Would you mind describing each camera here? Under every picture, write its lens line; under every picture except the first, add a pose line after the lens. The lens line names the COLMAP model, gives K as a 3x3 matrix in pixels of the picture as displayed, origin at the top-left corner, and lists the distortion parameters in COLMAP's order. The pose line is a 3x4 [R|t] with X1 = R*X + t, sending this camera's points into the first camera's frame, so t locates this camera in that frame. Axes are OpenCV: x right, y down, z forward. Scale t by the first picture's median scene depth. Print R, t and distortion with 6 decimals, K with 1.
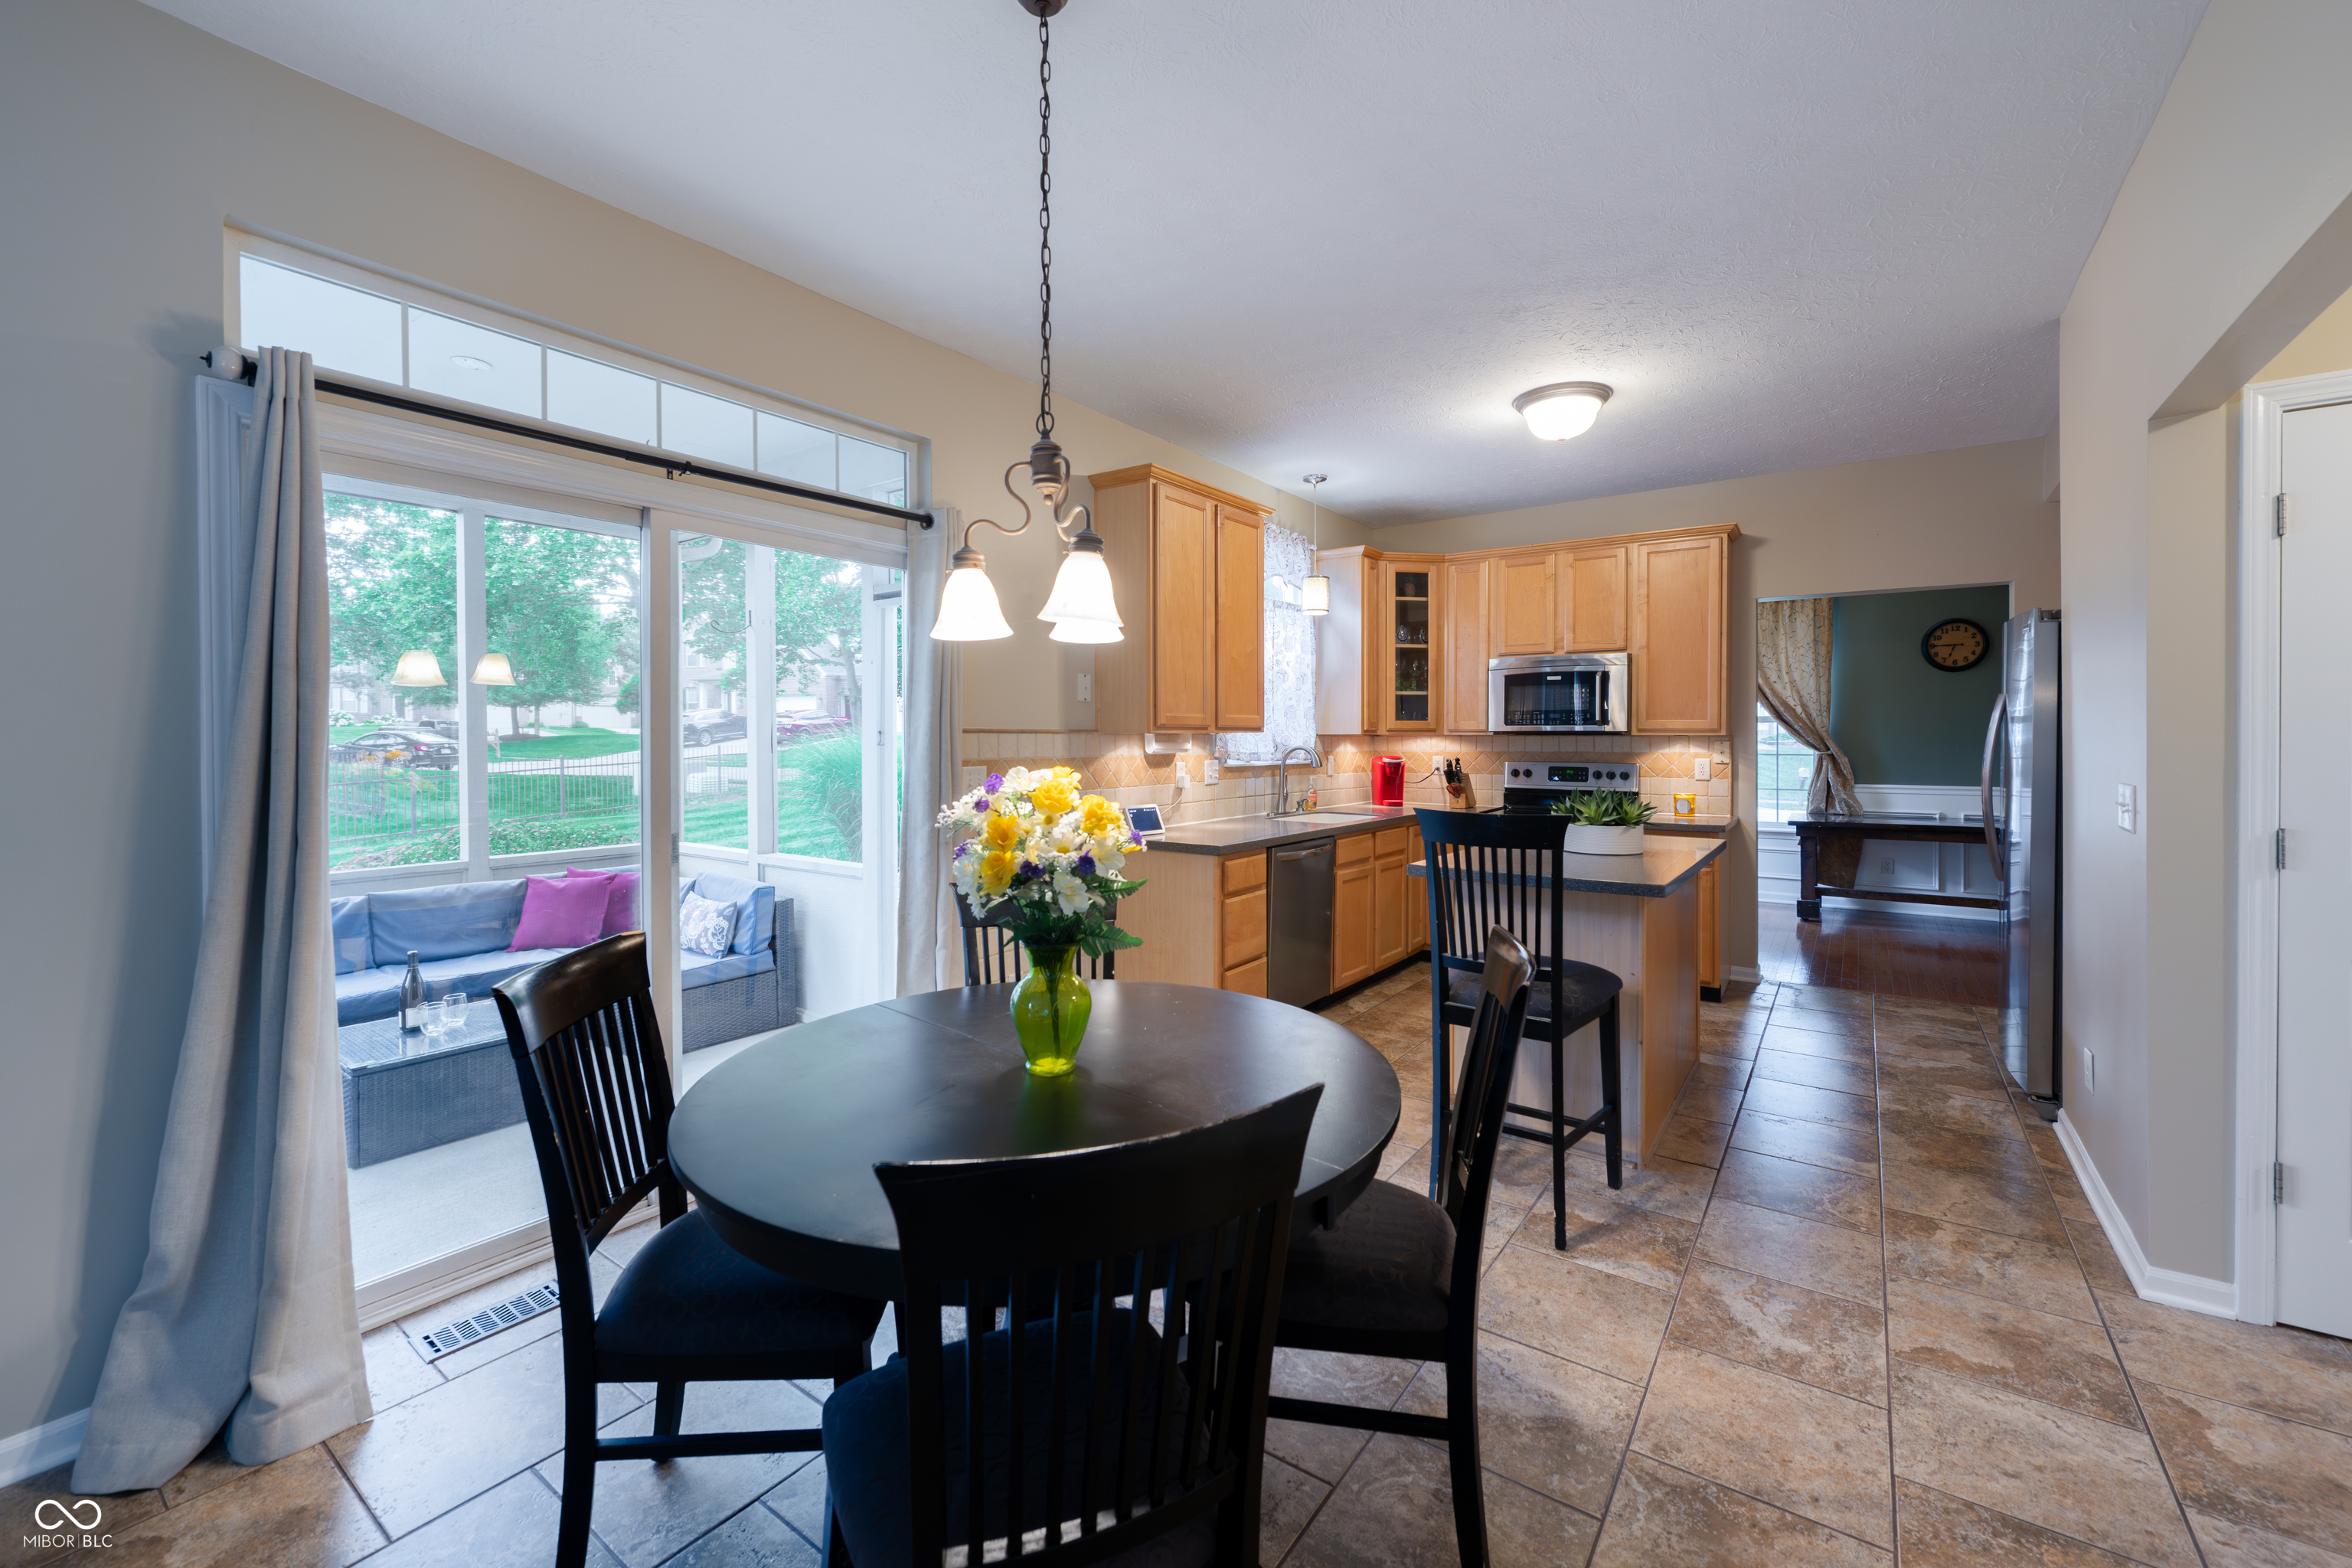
lens RADIAL K [[957.3, 0, 1187.2], [0, 957.3, 776.2], [0, 0, 1]] dist [-0.000060, 0.000015]
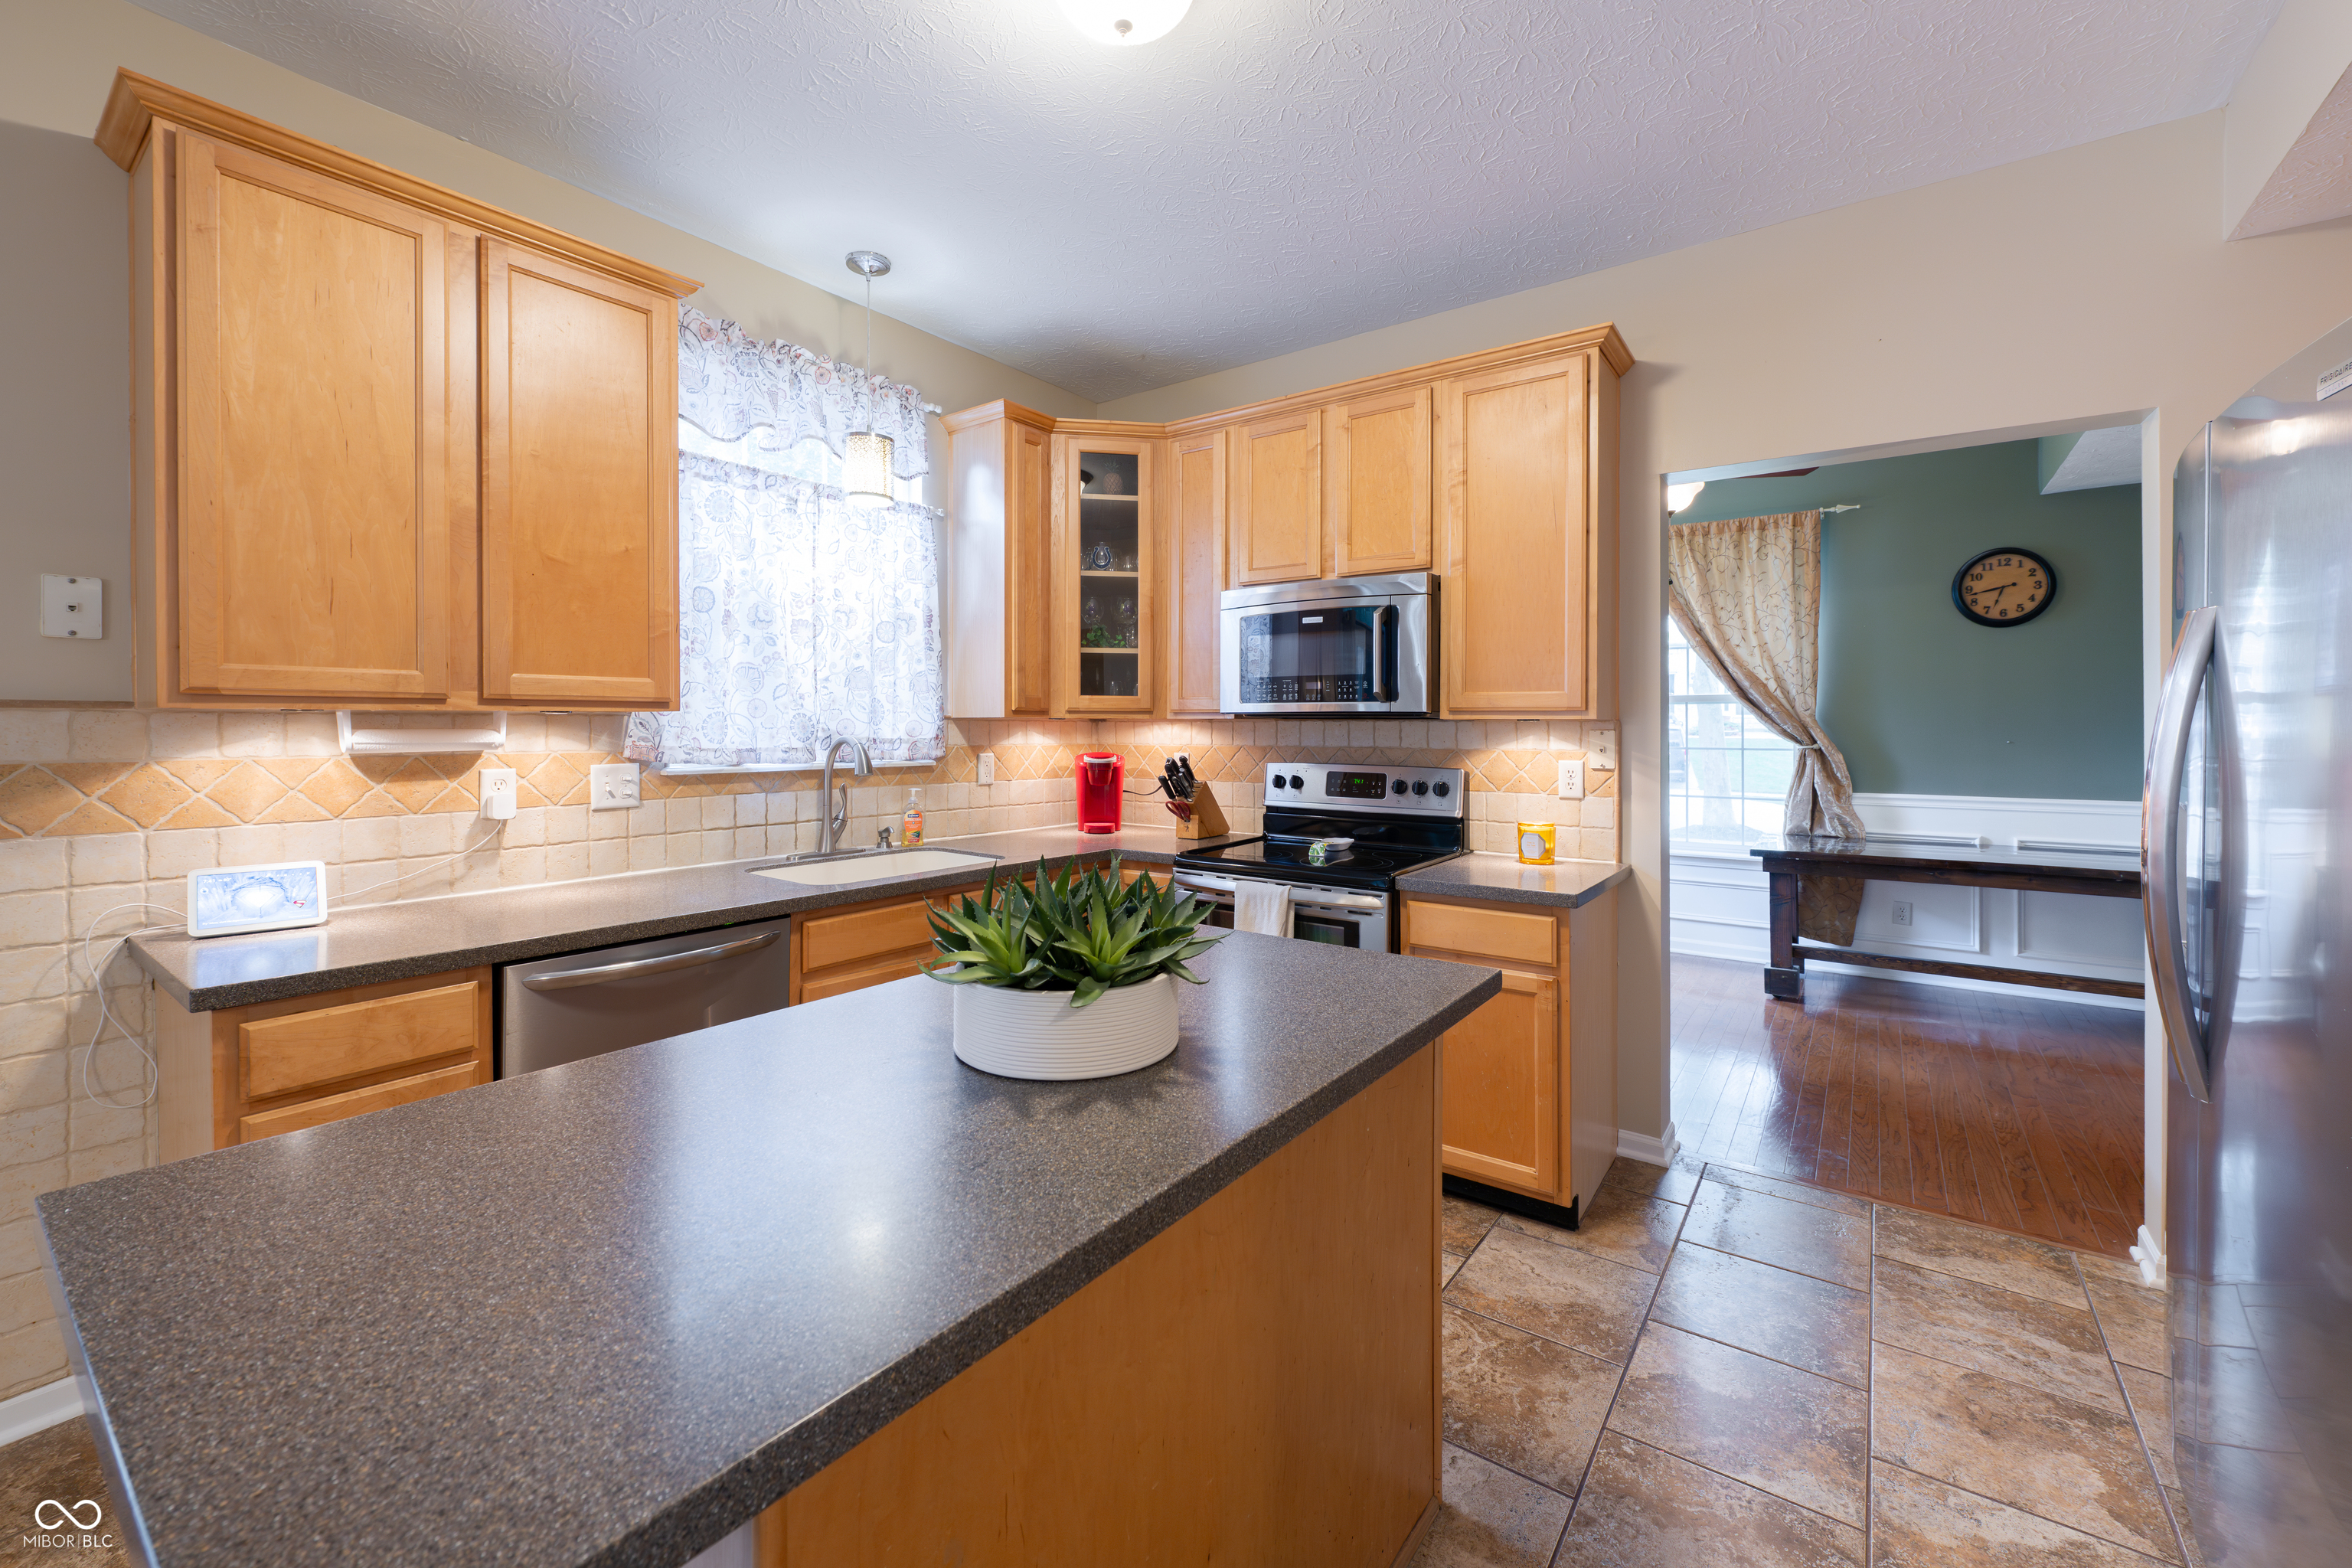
lens RADIAL K [[933.0, 0, 1185.9], [0, 933.0, 755.3], [0, 0, 1]] dist [-0.002188, -0.000026]
pose [[0.999694, 0.002750, -0.024598, 0.299166], [-0.002950, 0.999963, -0.008086, -0.015186], [0.024575, 0.008156, 0.999665, 0.406875]]
